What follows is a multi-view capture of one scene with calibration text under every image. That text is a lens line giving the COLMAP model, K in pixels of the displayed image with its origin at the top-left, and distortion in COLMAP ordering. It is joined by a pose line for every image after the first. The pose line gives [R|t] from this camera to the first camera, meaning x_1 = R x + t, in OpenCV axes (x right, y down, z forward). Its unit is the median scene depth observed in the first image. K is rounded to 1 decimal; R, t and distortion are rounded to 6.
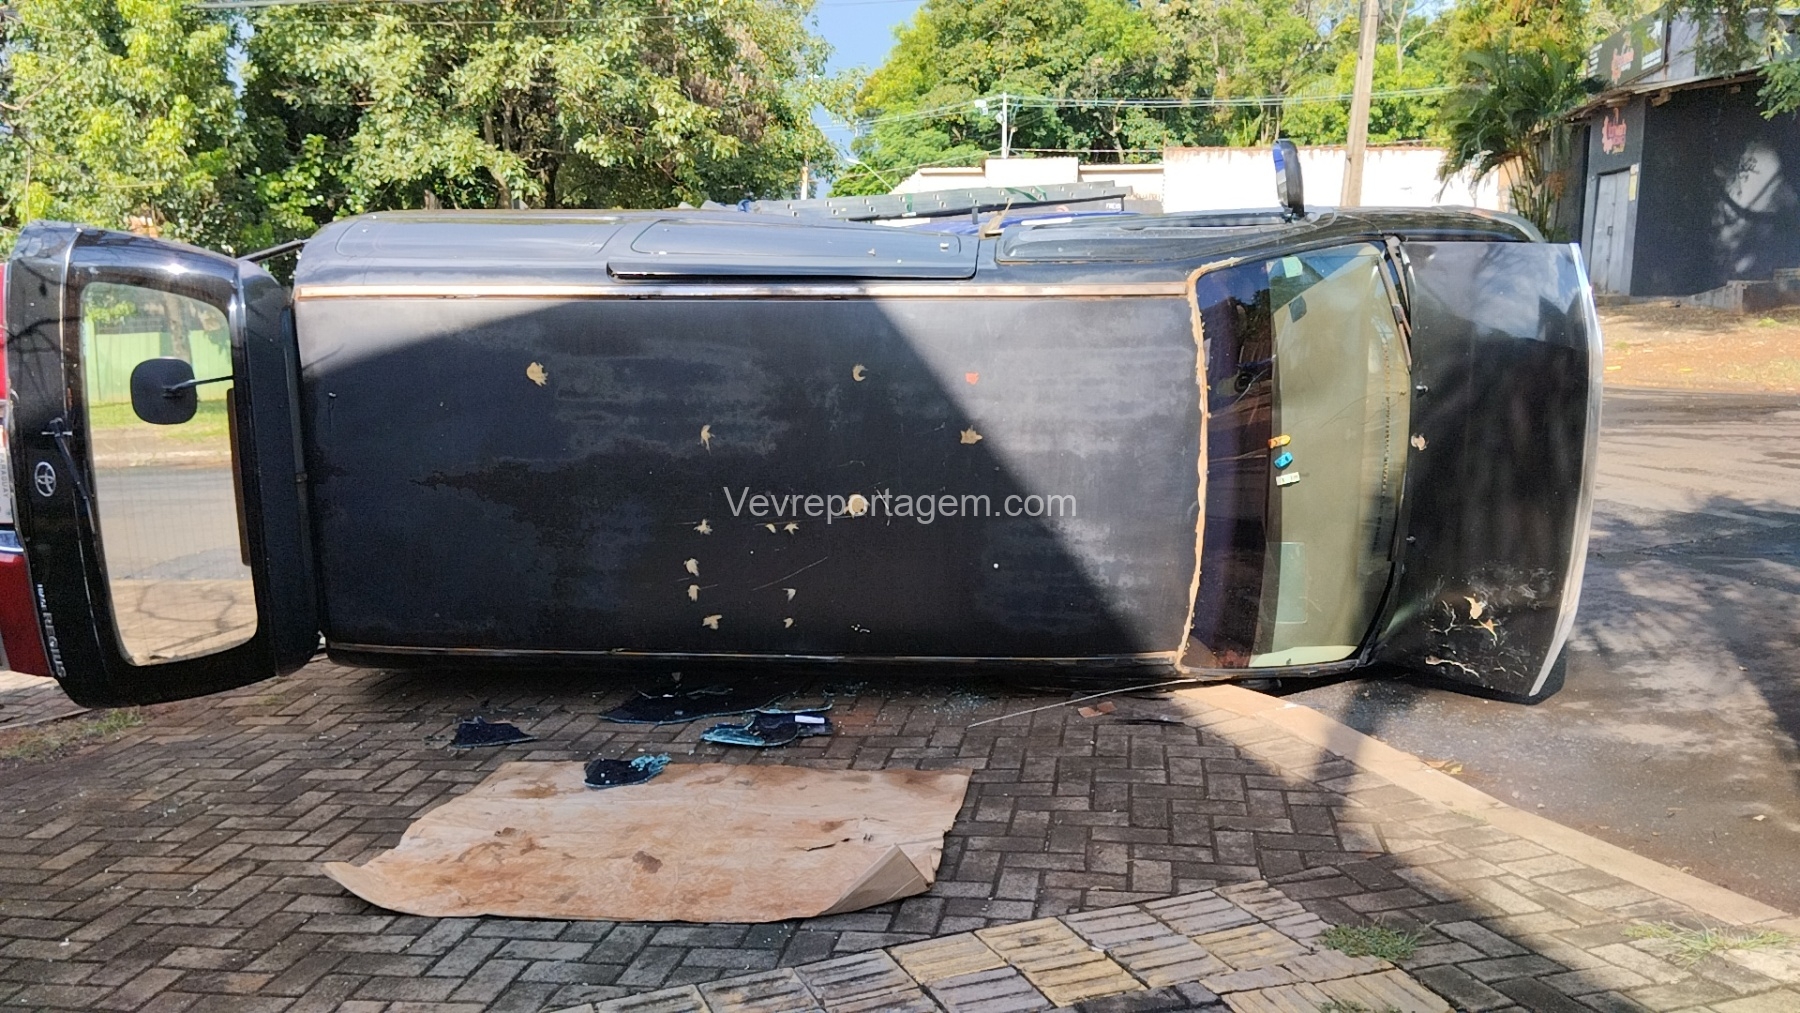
lens RADIAL K [[1478.8, 0, 900.0], [0, 1478.8, 506.5], [0, 0, 1]] dist [0.100366, -0.202192]
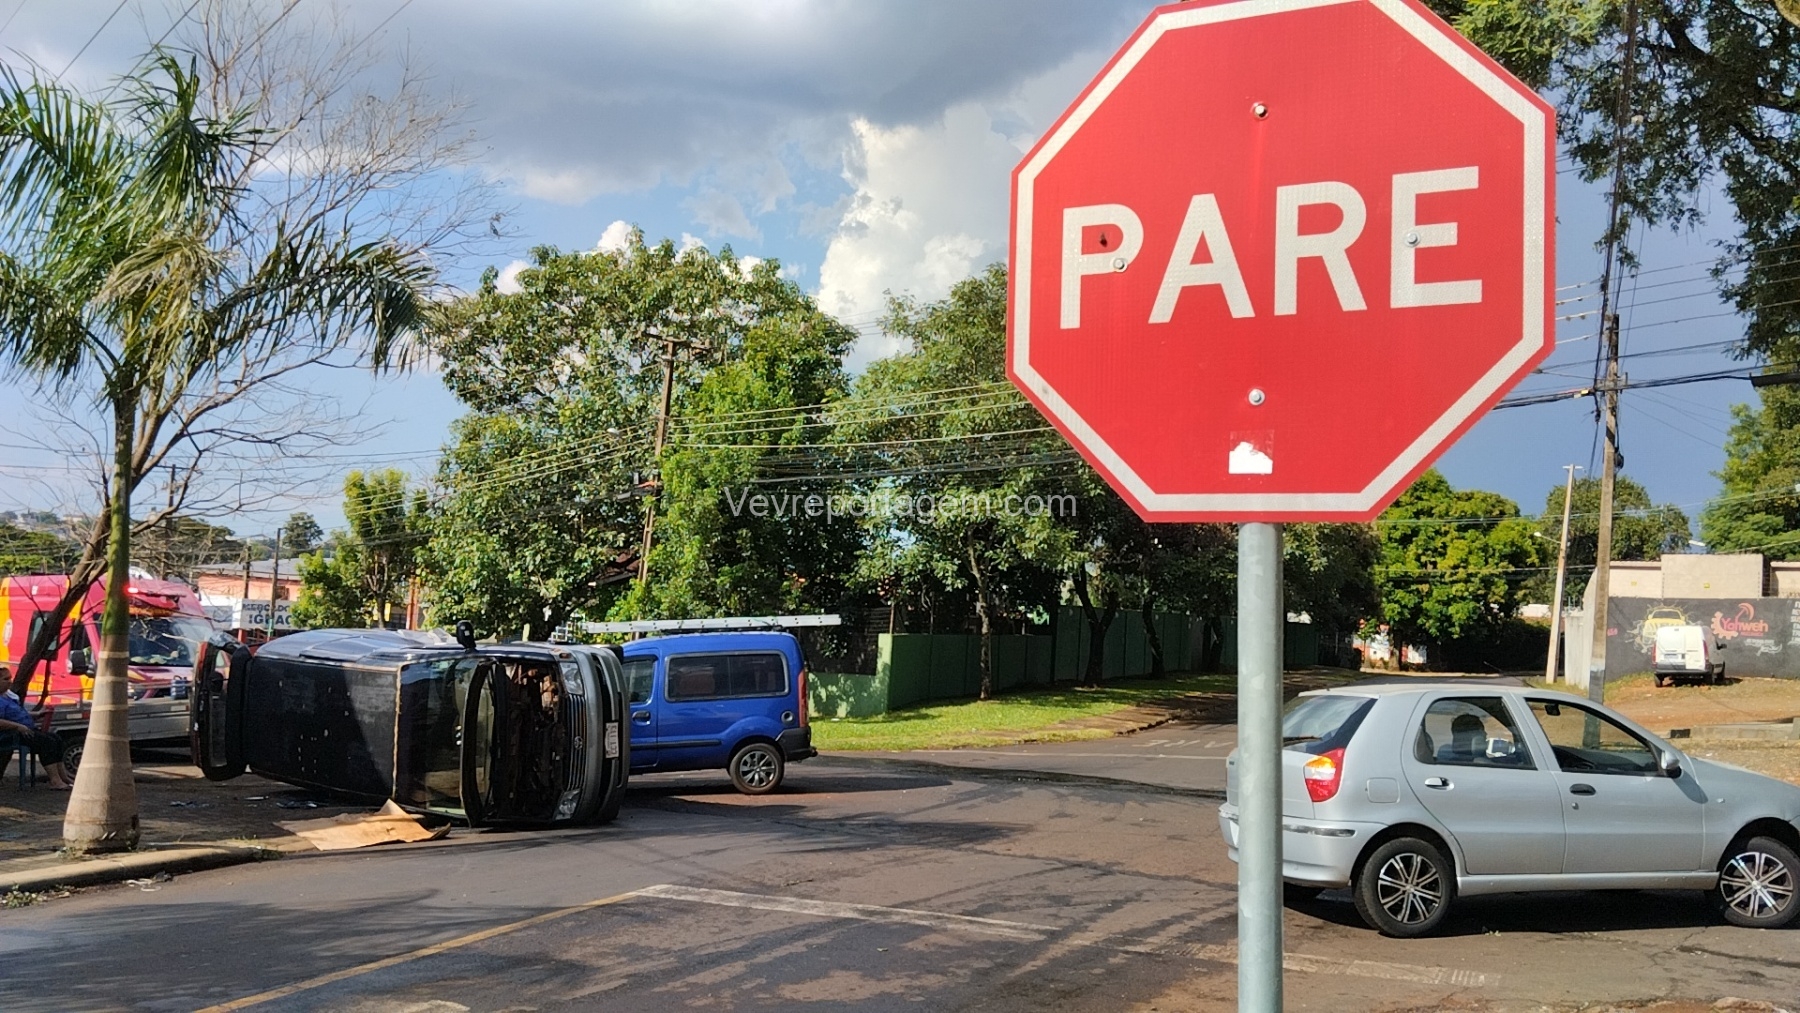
lens RADIAL K [[1499.9, 0, 900.0], [0, 1499.9, 506.5], [0, 0, 1]] dist [0.118369, -0.210064]
pose [[0.791885, -0.002221, -0.610667, 2.814094], [-0.142312, 0.971789, -0.188078, -0.034110], [0.593857, 0.235841, 0.769229, -0.819167]]
